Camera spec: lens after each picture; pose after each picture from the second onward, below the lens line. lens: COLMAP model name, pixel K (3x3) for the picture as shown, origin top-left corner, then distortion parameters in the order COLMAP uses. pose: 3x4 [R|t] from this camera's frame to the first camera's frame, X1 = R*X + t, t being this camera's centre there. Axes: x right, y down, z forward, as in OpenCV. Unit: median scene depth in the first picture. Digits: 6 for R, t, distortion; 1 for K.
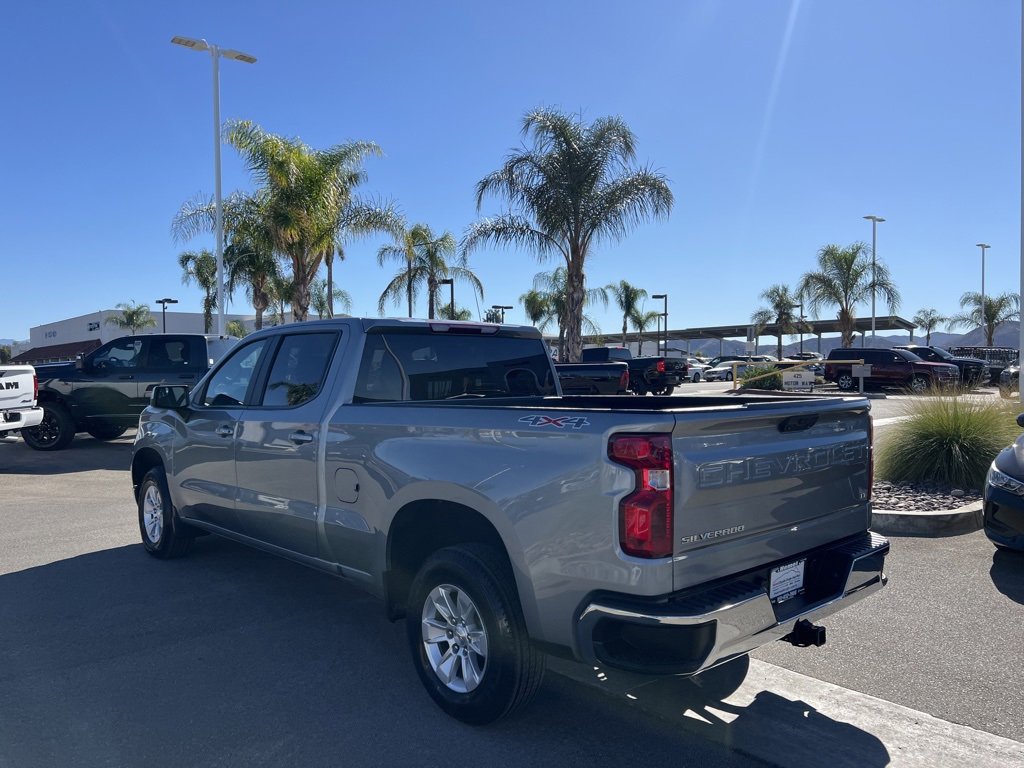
lens RADIAL K [[765.8, 0, 504.4], [0, 765.8, 397.3], [0, 0, 1]] dist [0.050505, -0.061478]
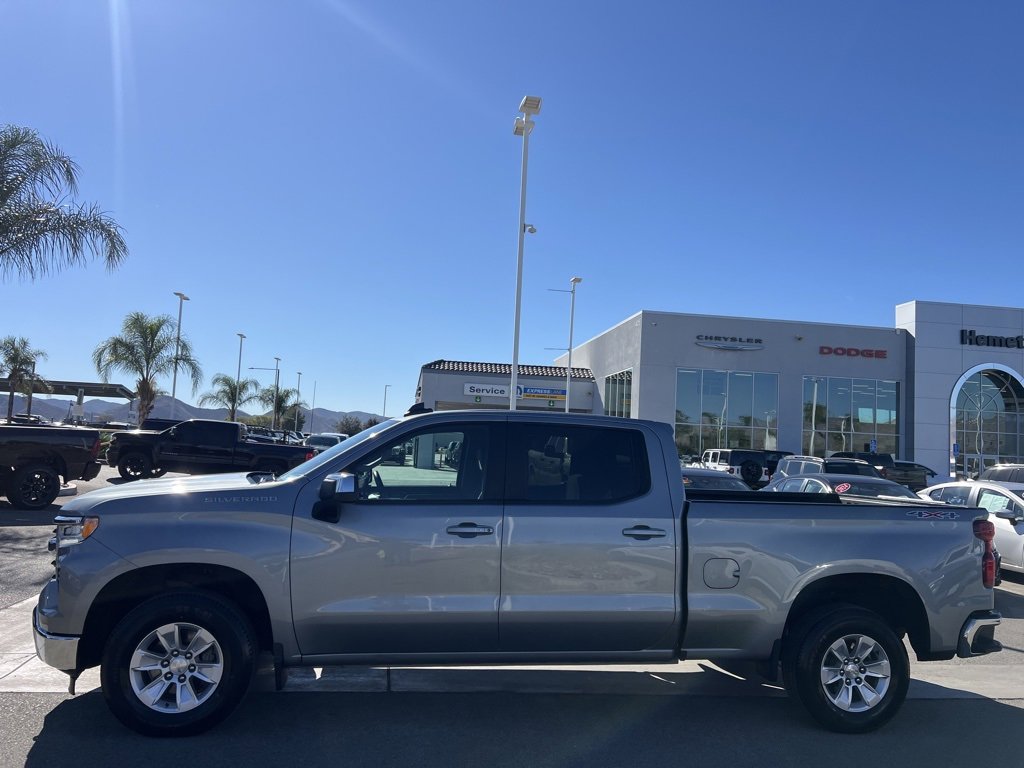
lens RADIAL K [[765.8, 0, 515.3], [0, 765.8, 380.5], [0, 0, 1]] dist [0.050505, -0.061478]
pose [[0.526393, 0.114584, 0.842485, -0.148825], [-0.023641, 0.992467, -0.120211, -0.002767], [-0.849912, 0.043361, 0.525137, 0.069853]]
